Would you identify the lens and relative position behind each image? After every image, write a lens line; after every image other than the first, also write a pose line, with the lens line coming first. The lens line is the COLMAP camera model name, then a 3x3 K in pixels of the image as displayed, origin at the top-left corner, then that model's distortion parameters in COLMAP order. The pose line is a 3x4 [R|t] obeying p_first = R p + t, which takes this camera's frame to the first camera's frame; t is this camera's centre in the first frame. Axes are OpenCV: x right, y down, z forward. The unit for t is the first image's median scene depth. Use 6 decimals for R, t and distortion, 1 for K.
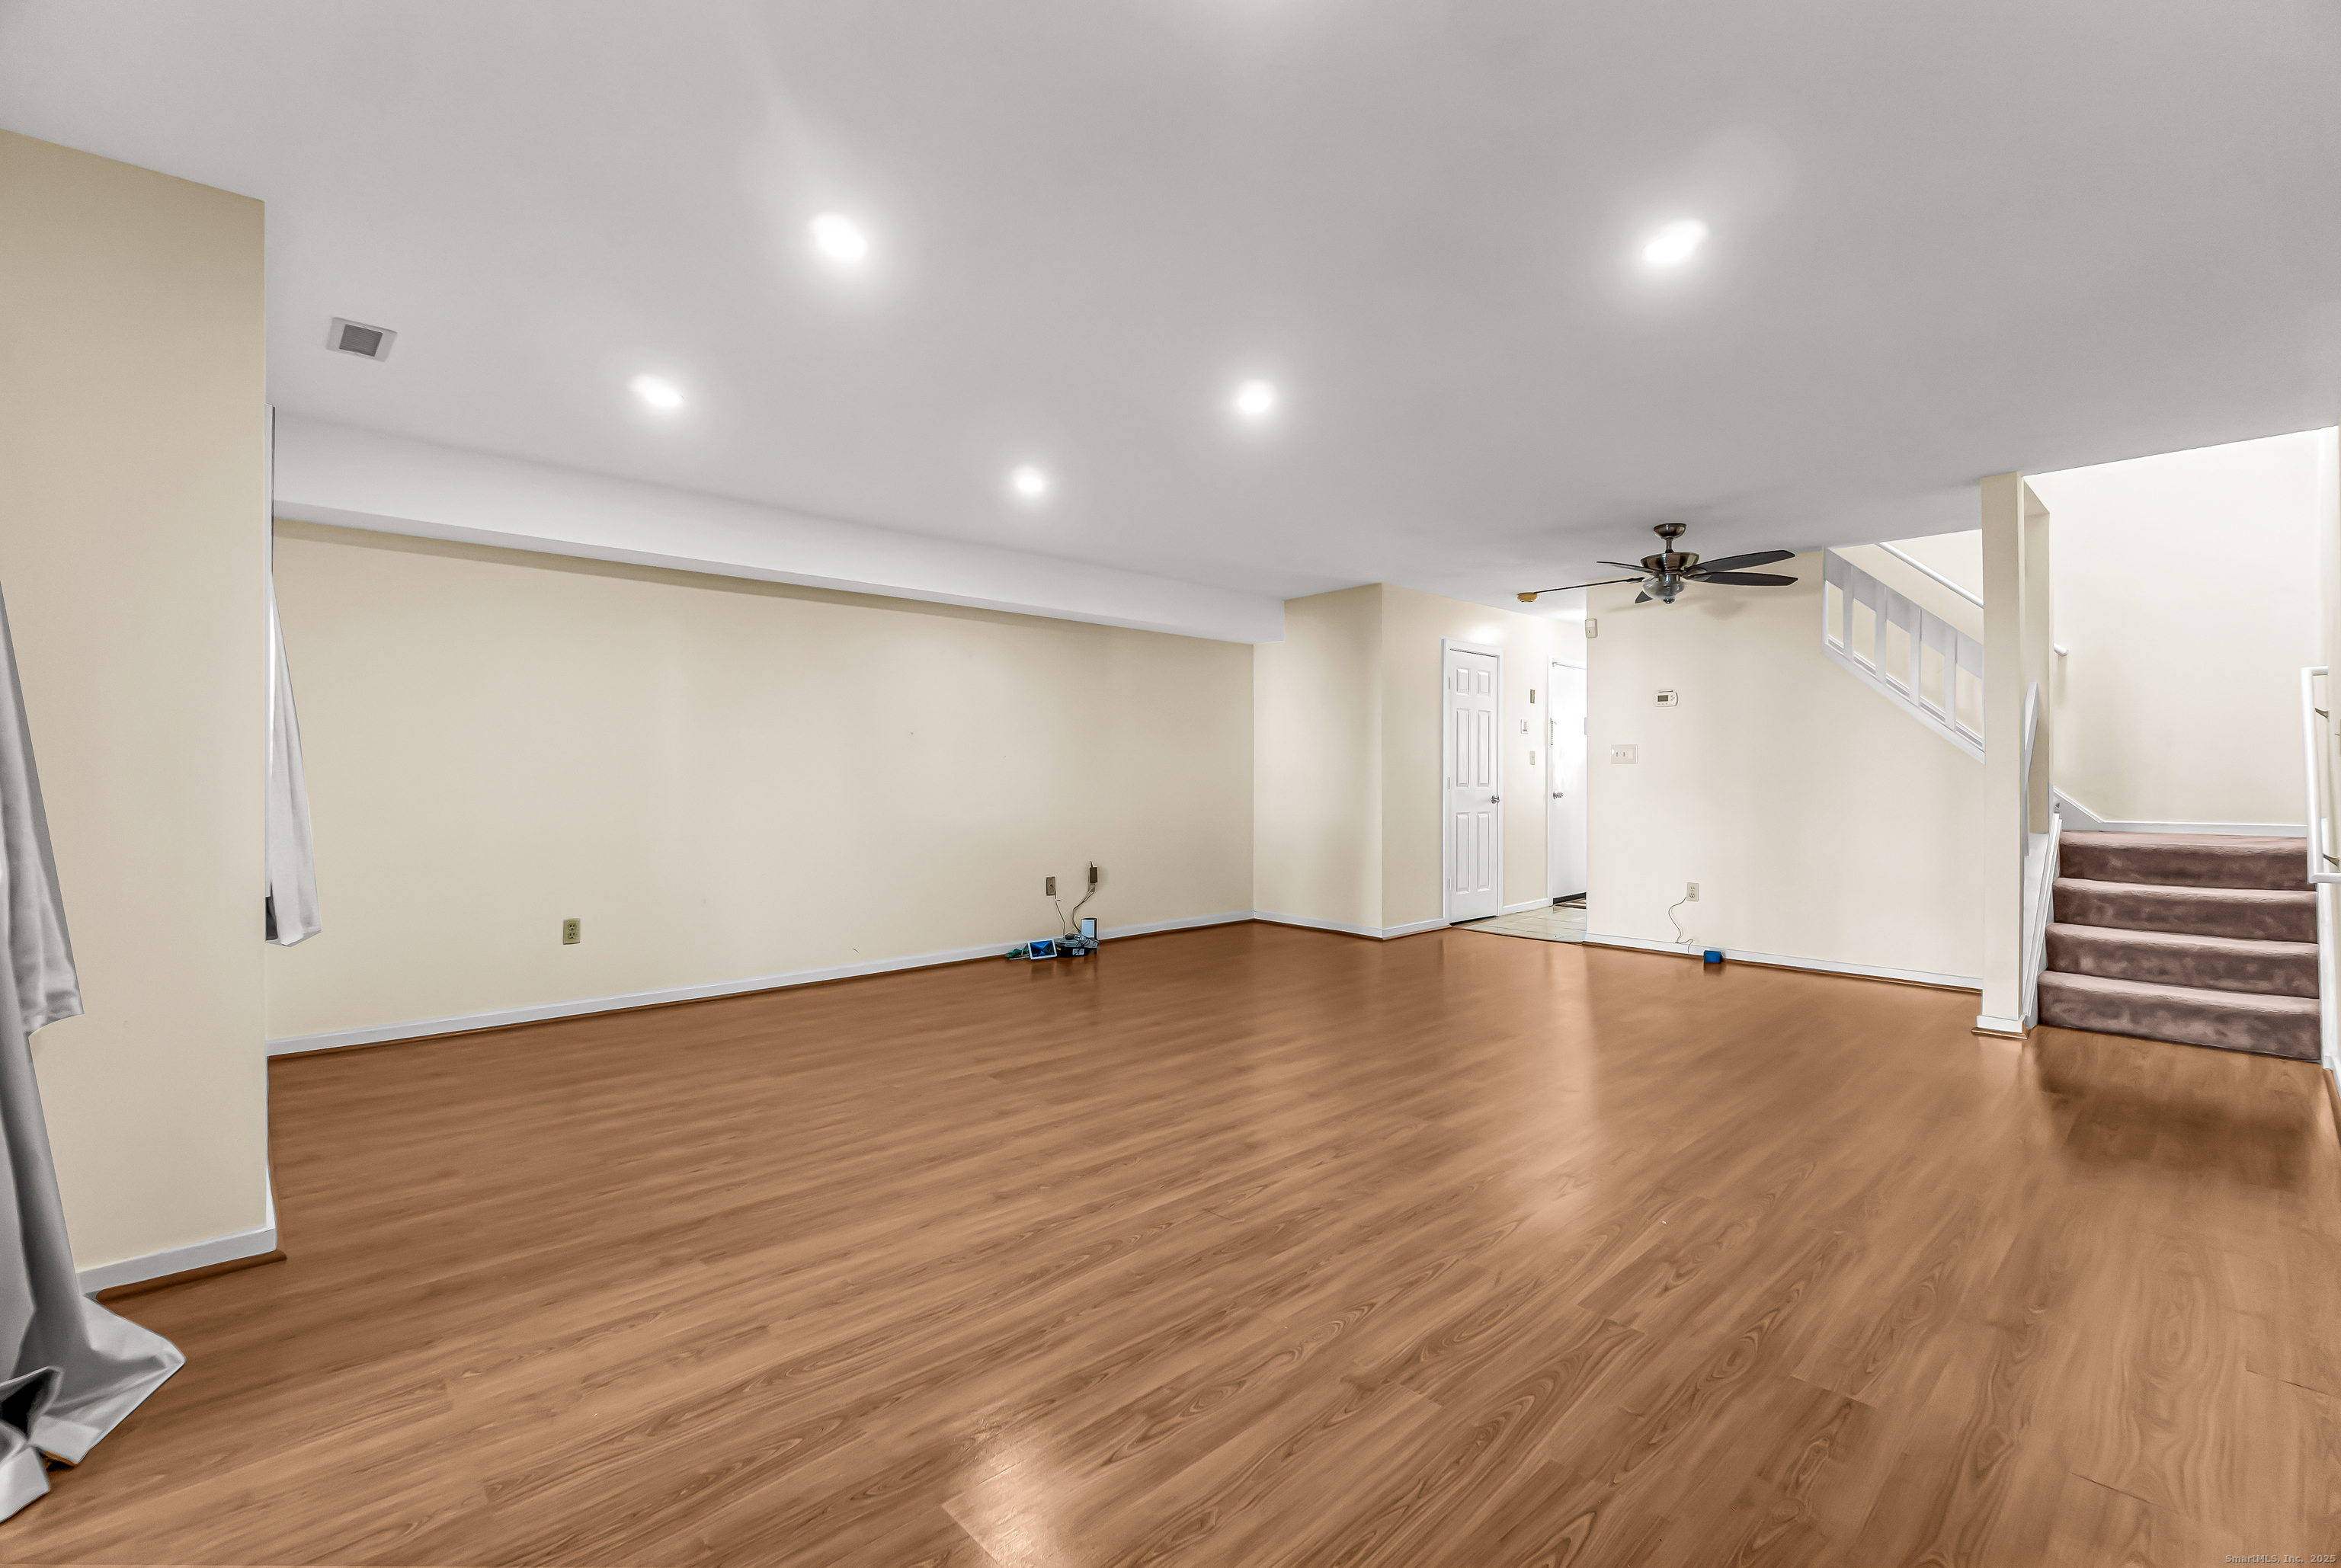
lens RADIAL K [[1009.7, 0, 1163.0], [0, 1009.7, 775.9], [0, 0, 1]] dist [-0.003597, -0.000476]
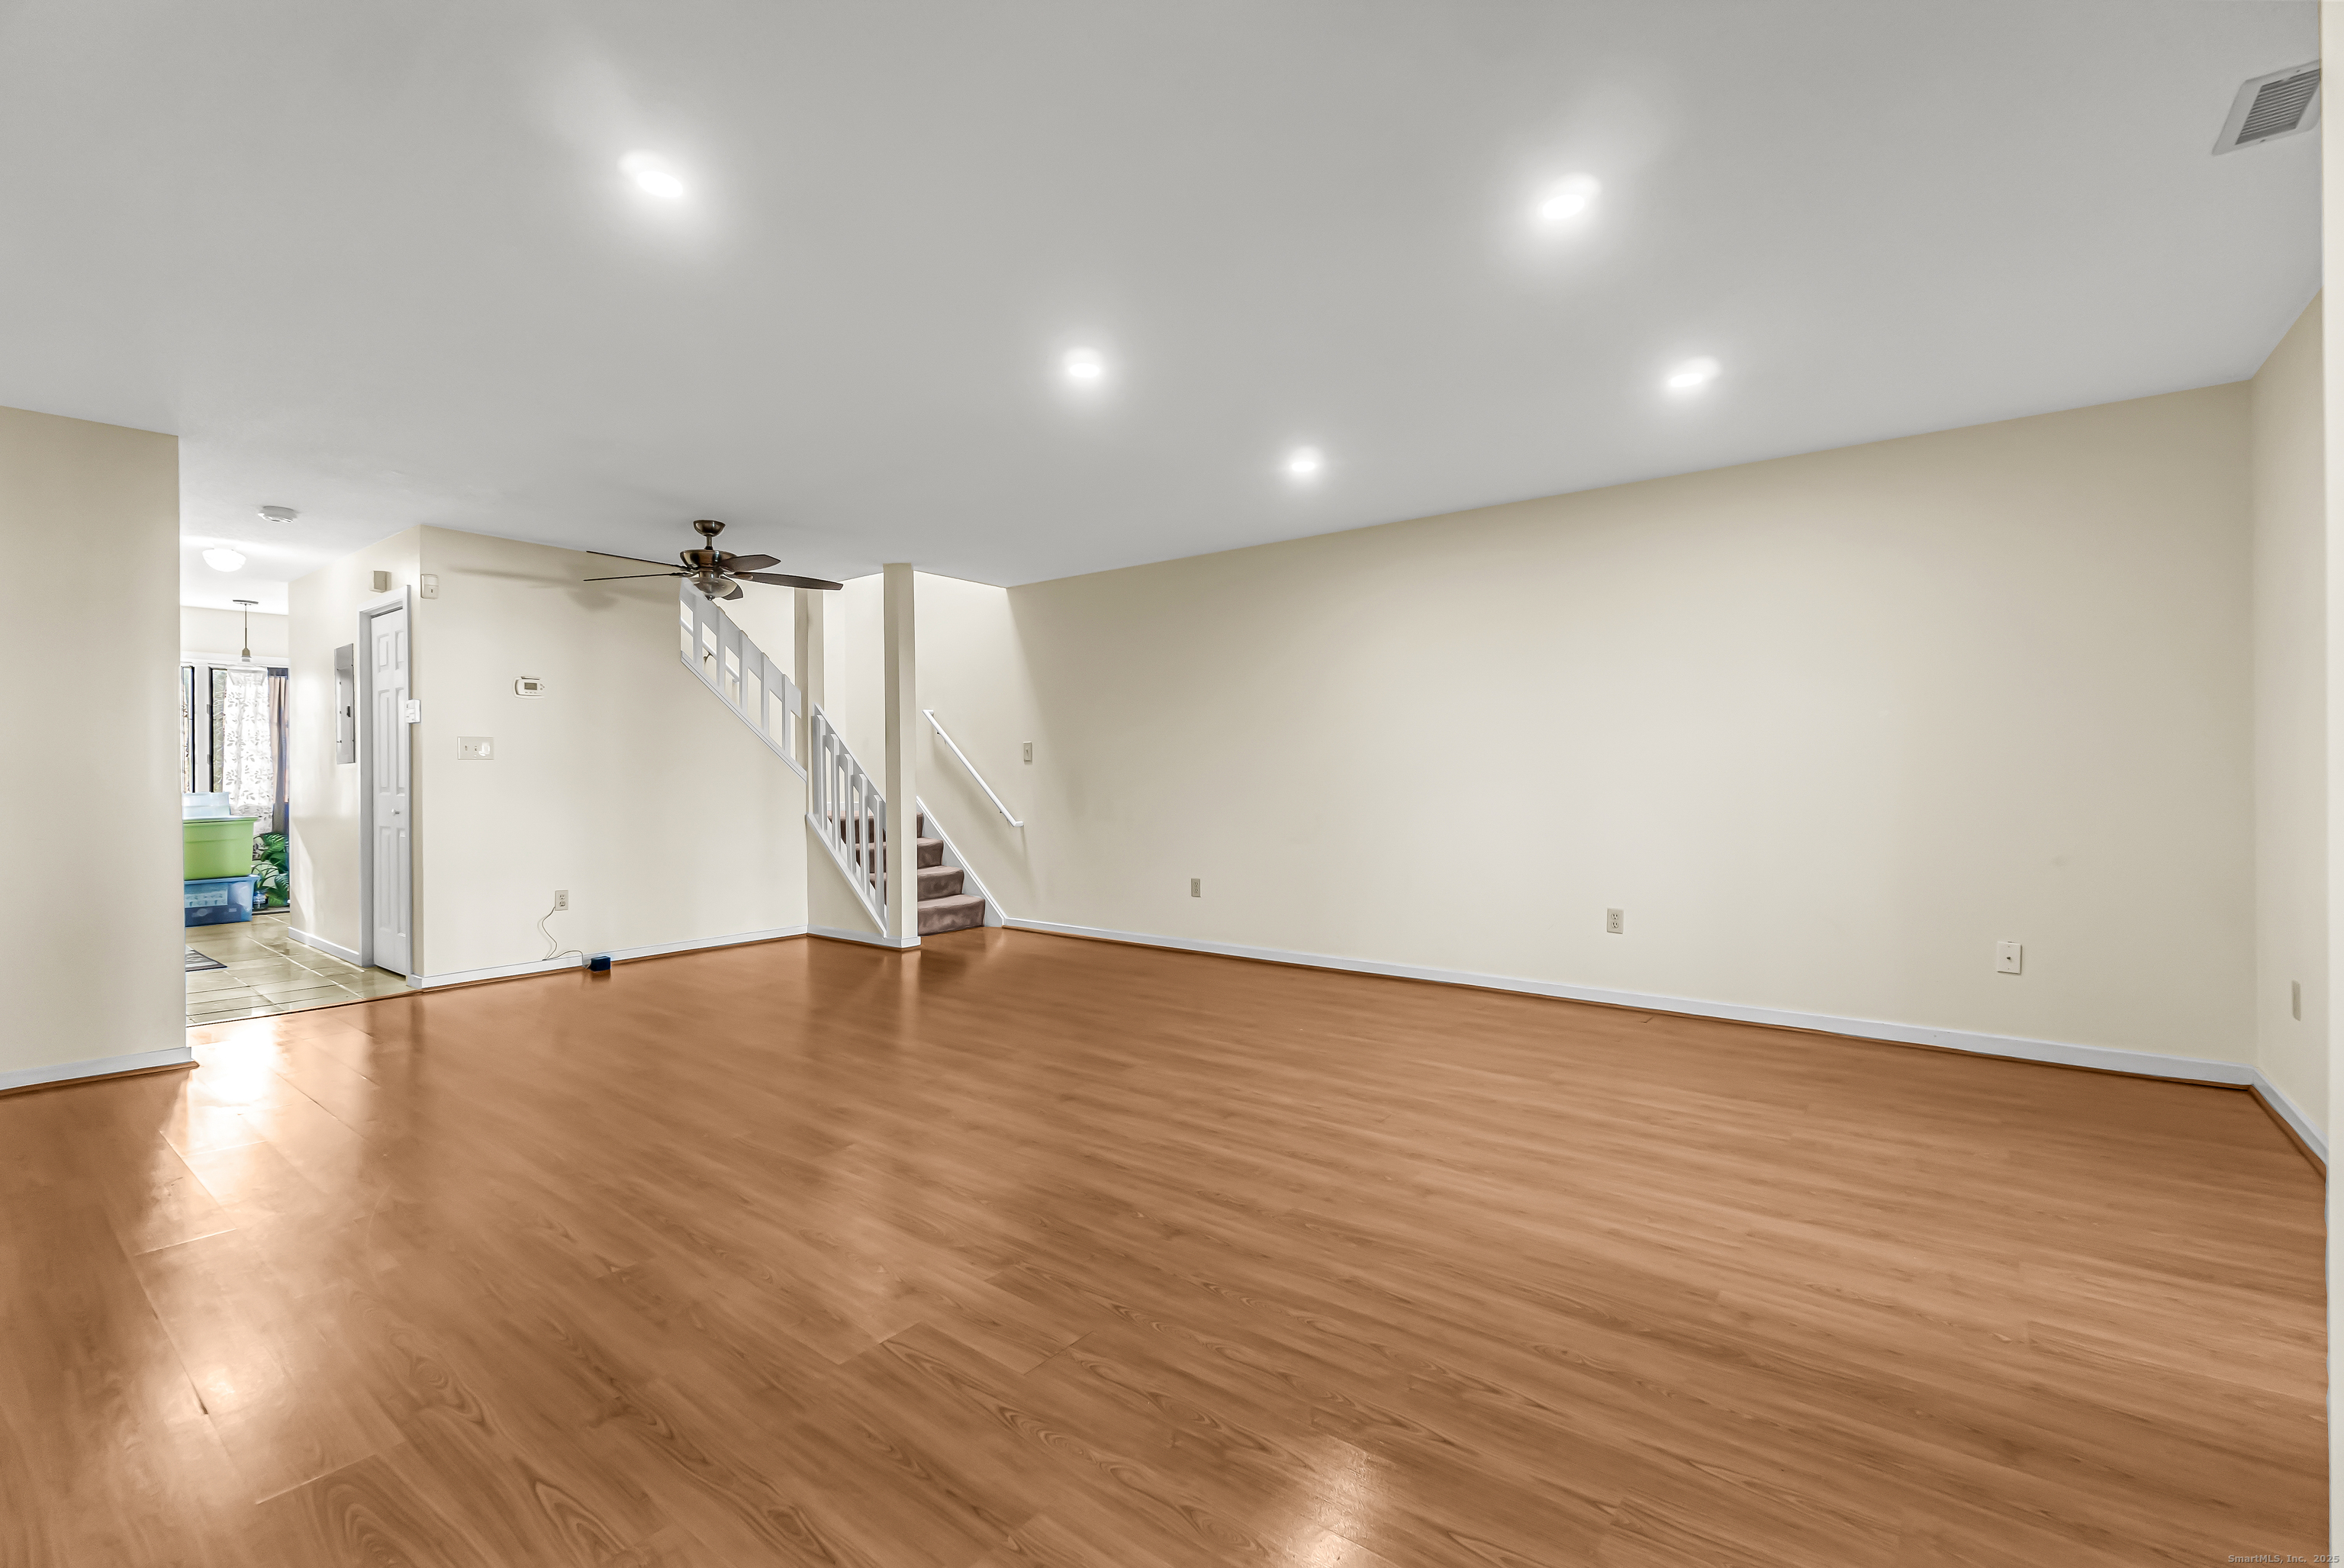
lens RADIAL K [[1011.1, 0, 1164.5], [0, 1011.1, 775.9], [0, 0, 1]] dist [-0.003597, -0.000476]
pose [[-0.151055, -0.004760, 0.988514, -1.166254], [0.005105, 0.999971, 0.005596, -0.001479], [-0.988512, 0.005892, -0.151027, 1.479738]]
